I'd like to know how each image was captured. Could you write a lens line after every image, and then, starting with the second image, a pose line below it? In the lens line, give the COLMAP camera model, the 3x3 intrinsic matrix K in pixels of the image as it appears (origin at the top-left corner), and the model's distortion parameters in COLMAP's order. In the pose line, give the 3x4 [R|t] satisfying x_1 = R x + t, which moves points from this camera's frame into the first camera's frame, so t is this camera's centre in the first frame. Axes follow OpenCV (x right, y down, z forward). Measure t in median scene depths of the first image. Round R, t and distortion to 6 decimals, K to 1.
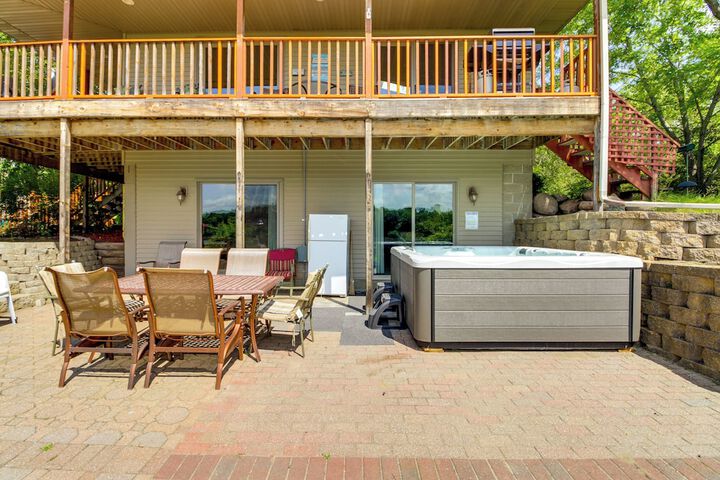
lens RADIAL K [[345.5, 0, 360.0], [0, 345.5, 240.0], [0, 0, 1]] dist [-0.022117, -0.000463]
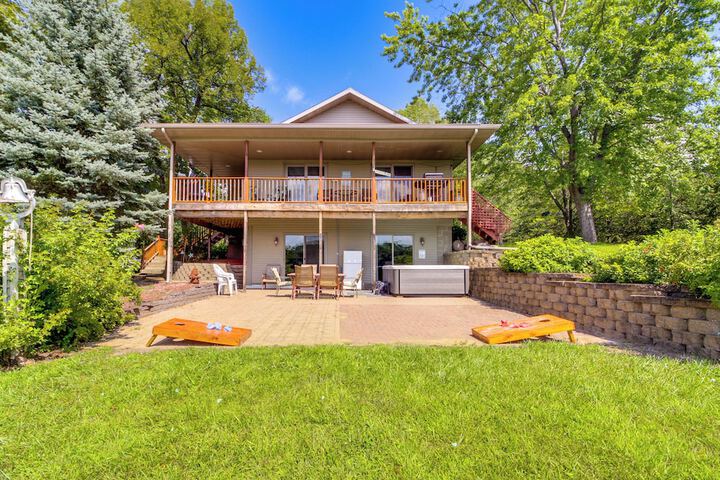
lens RADIAL K [[341.2, 0, 348.2], [0, 341.2, 254.5], [0, 0, 1]] dist [-0.014290, -0.001397]
pose [[0.999780, 0.001201, 0.020926, -0.207347], [0.000066, 0.998172, -0.060435, 0.092472], [-0.020960, 0.060423, 0.997953, -1.374873]]
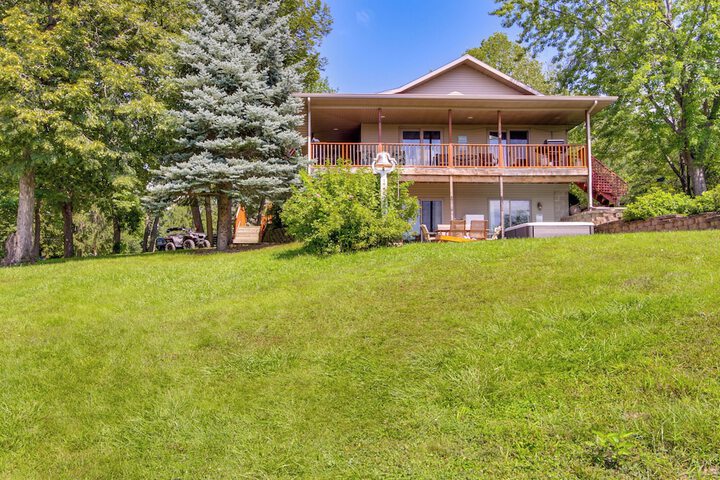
lens RADIAL K [[562.5, 0, 360.0], [0, 562.5, 240.0], [0, 0, 1]] dist [-0.028161, 0.009712]
pose [[0.999018, -0.000246, 0.044307, -1.216072], [0.004117, 0.996173, -0.087302, 0.488562], [-0.044116, 0.087399, 0.995196, -3.090528]]
